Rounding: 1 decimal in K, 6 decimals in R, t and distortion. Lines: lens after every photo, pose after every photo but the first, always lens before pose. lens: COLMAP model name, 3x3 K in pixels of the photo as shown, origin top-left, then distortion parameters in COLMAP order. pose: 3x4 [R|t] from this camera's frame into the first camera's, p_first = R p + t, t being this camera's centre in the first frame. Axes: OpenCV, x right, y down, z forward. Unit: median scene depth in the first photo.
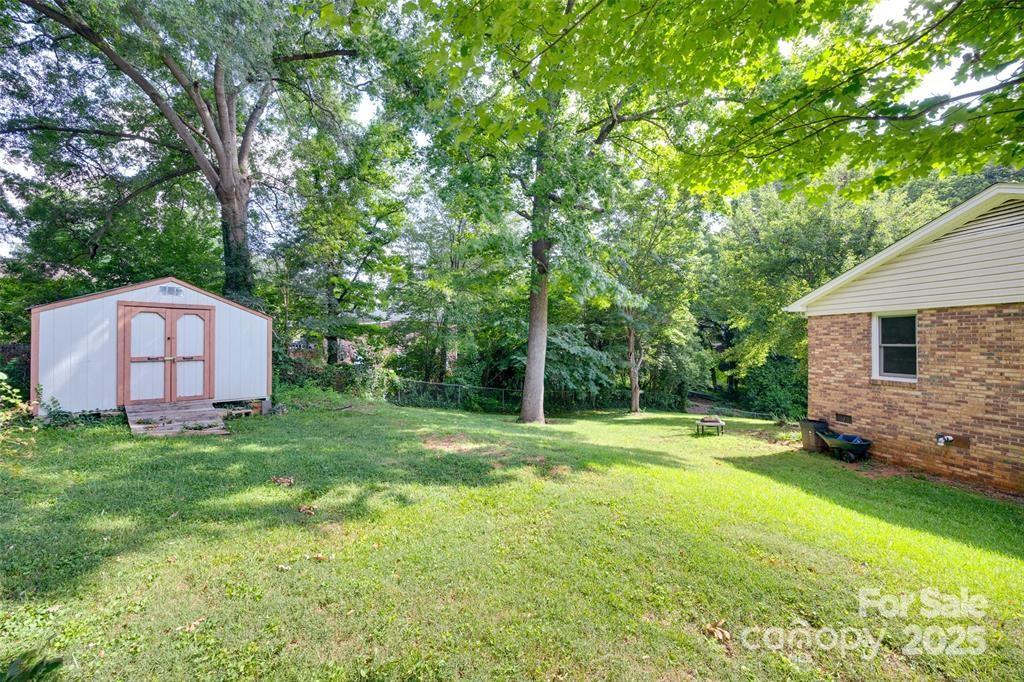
lens RADIAL K [[409.4, 0, 504.7], [0, 409.4, 341.4], [0, 0, 1]] dist [-0.009007, -0.000266]
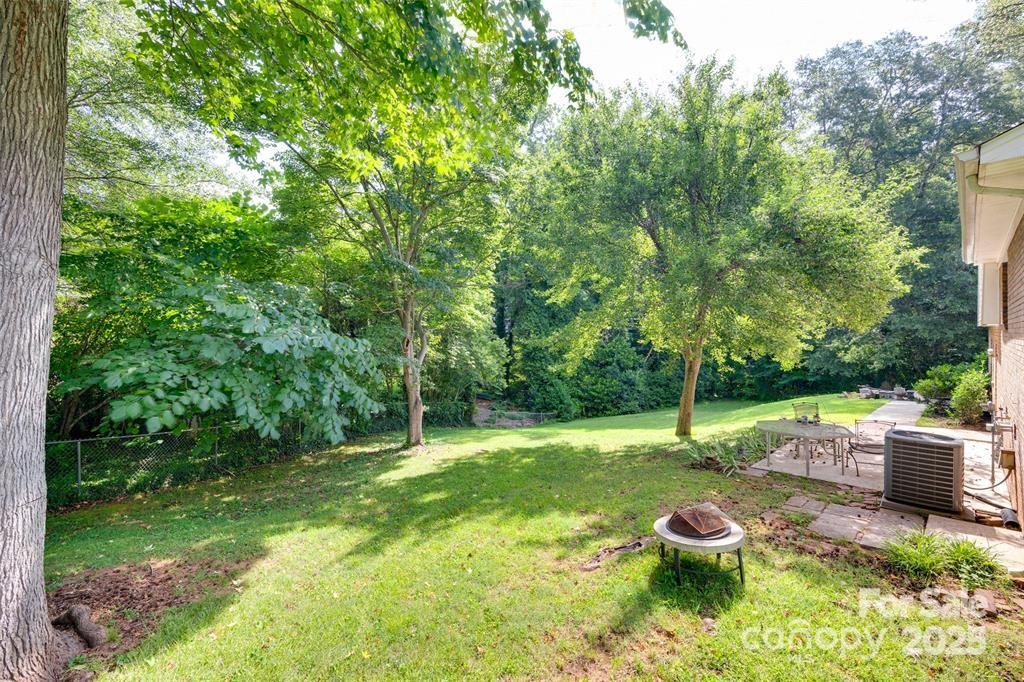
lens RADIAL K [[409.4, 0, 503.9], [0, 409.4, 338.1], [0, 0, 1]] dist [-0.009007, -0.000266]
pose [[0.839608, -0.006036, 0.543160, 0.106737], [0.008681, 0.999960, -0.002306, 0.025557], [-0.543124, 0.006651, 0.839626, 0.430193]]
